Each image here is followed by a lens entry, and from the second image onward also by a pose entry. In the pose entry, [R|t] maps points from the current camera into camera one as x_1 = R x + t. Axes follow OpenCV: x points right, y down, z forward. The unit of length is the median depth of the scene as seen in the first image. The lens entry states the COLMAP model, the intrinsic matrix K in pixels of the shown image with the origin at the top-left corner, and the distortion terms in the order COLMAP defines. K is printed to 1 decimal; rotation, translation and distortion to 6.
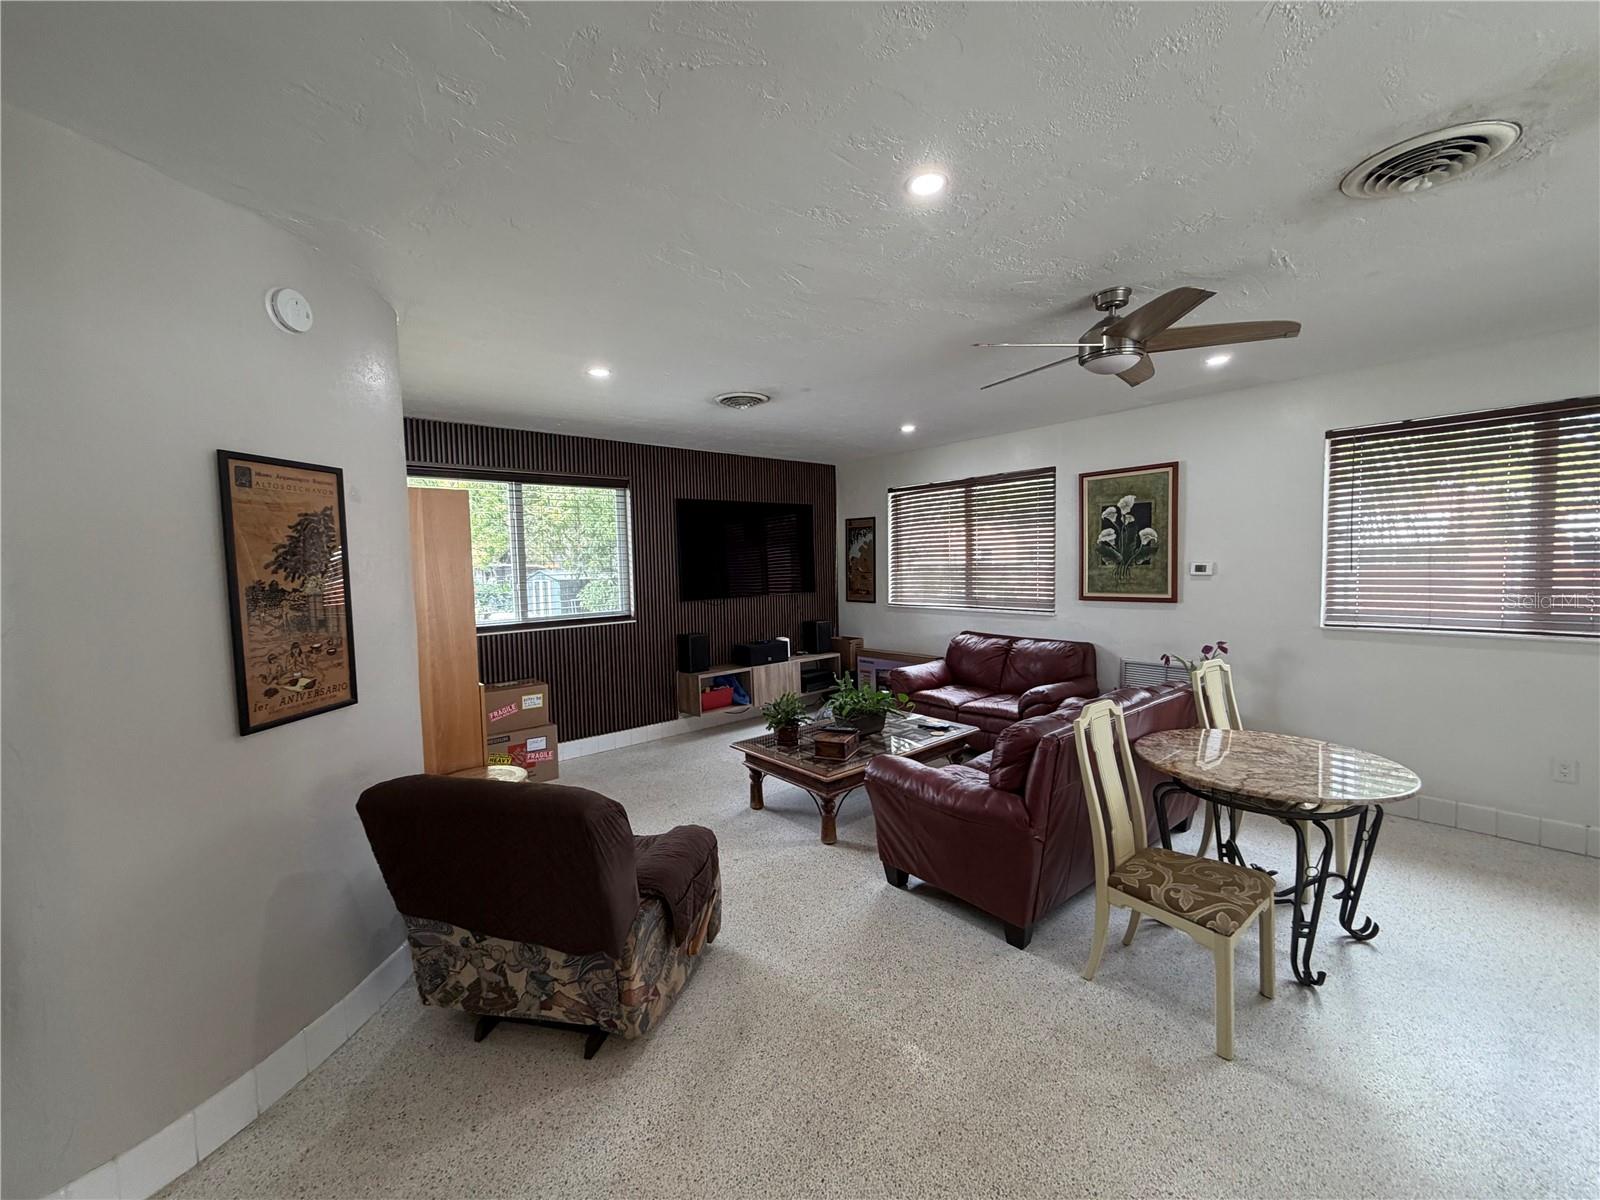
lens RADIAL K [[629.8, 0, 804.1], [0, 629.8, 600.8], [0, 0, 1]] dist [-0.000426, 0.000100]
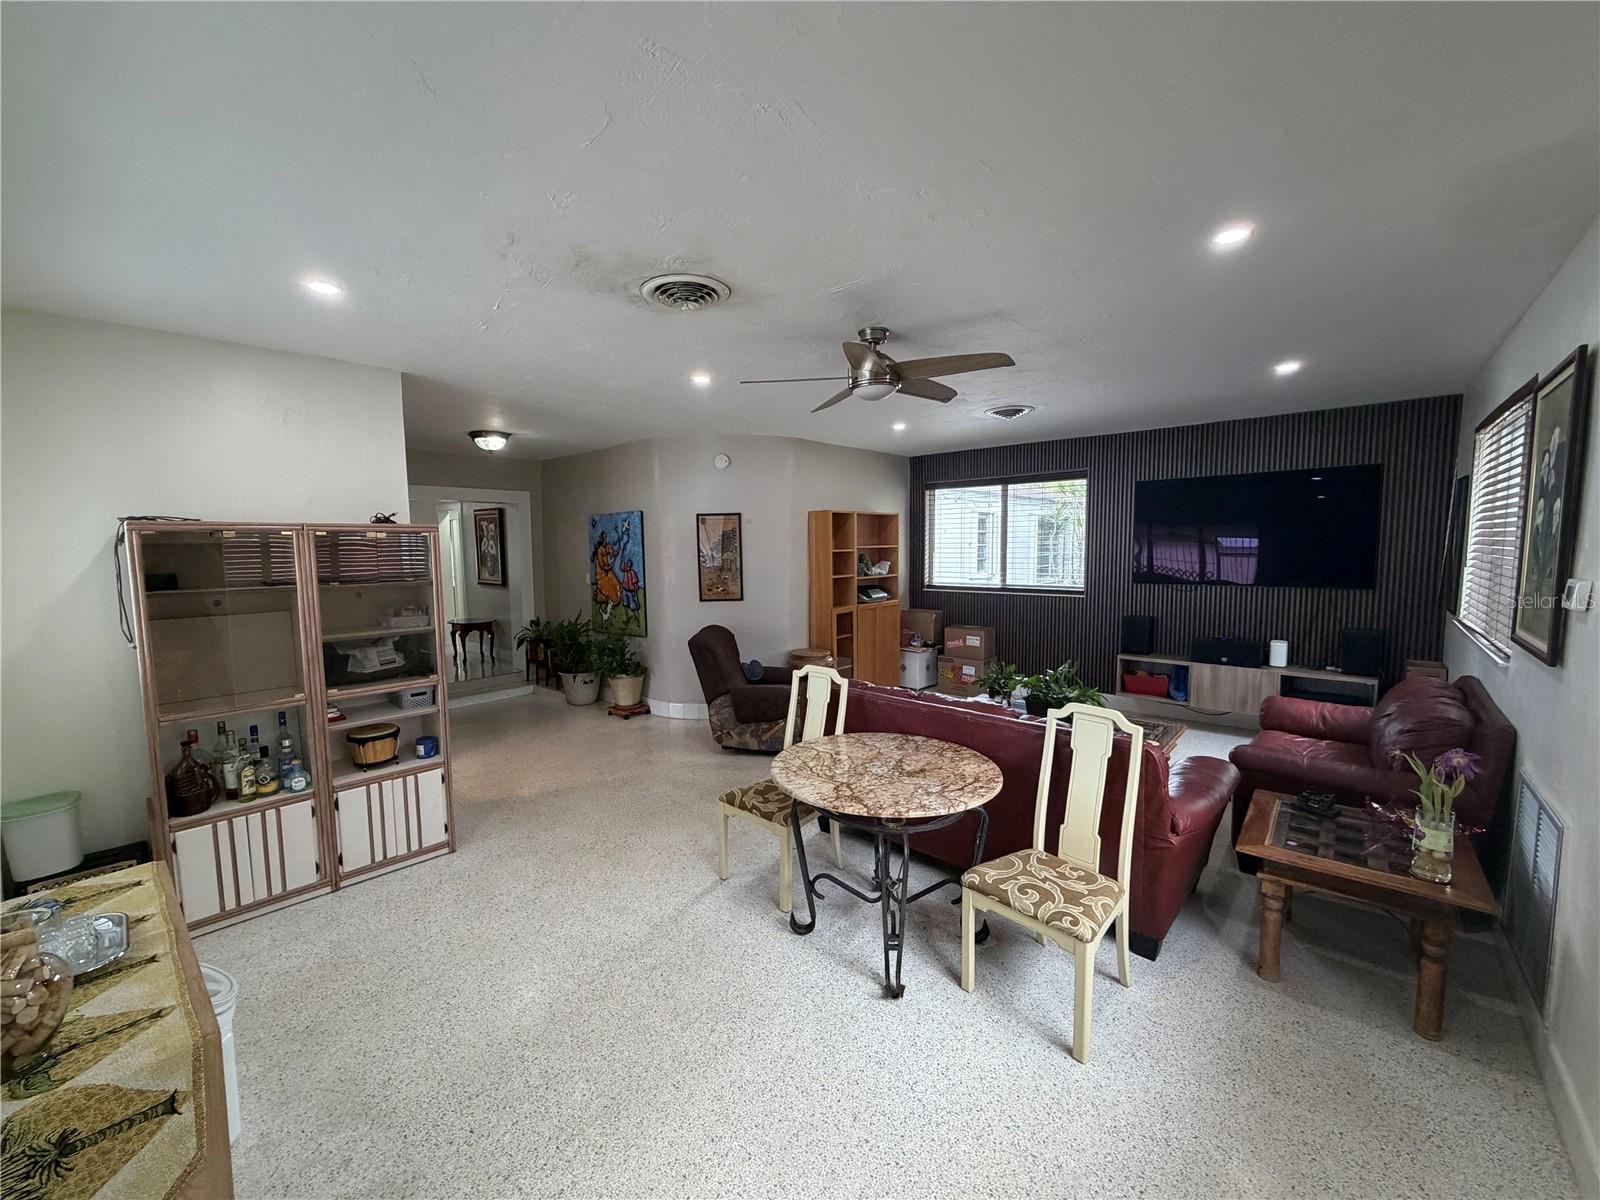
lens RADIAL K [[629.8, 0, 791.9], [0, 629.8, 596.6], [0, 0, 1]] dist [-0.000426, 0.000100]
pose [[0.139210, 0.103808, -0.984807, 0.855972], [-0.052645, 0.993860, 0.097320, -0.054587], [0.988862, 0.038297, 0.143820, 0.361534]]
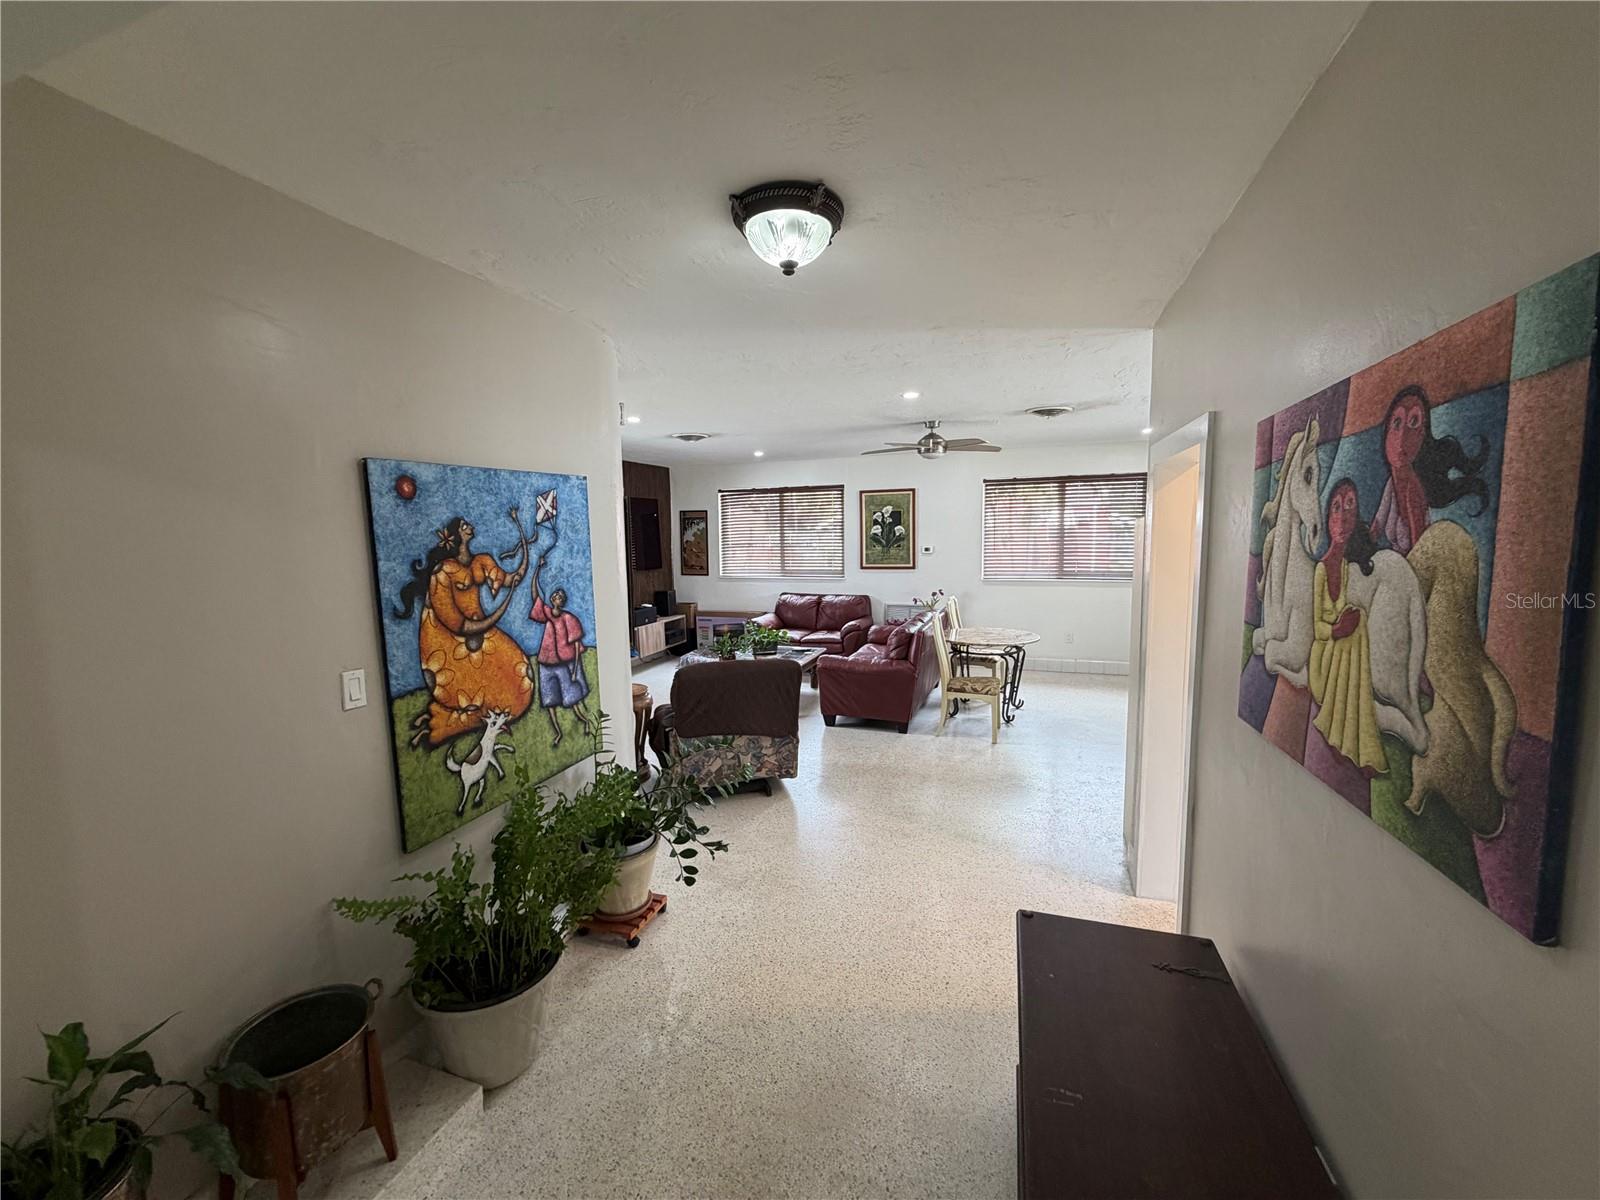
lens RADIAL K [[629.8, 0, 798.3], [0, 629.8, 600.6], [0, 0, 1]] dist [-0.000426, 0.000100]
pose [[0.868083, -0.046190, 0.494265, -0.516459], [0.027584, 0.998612, 0.044876, 0.002491], [-0.495651, -0.025323, 0.868152, -0.332684]]
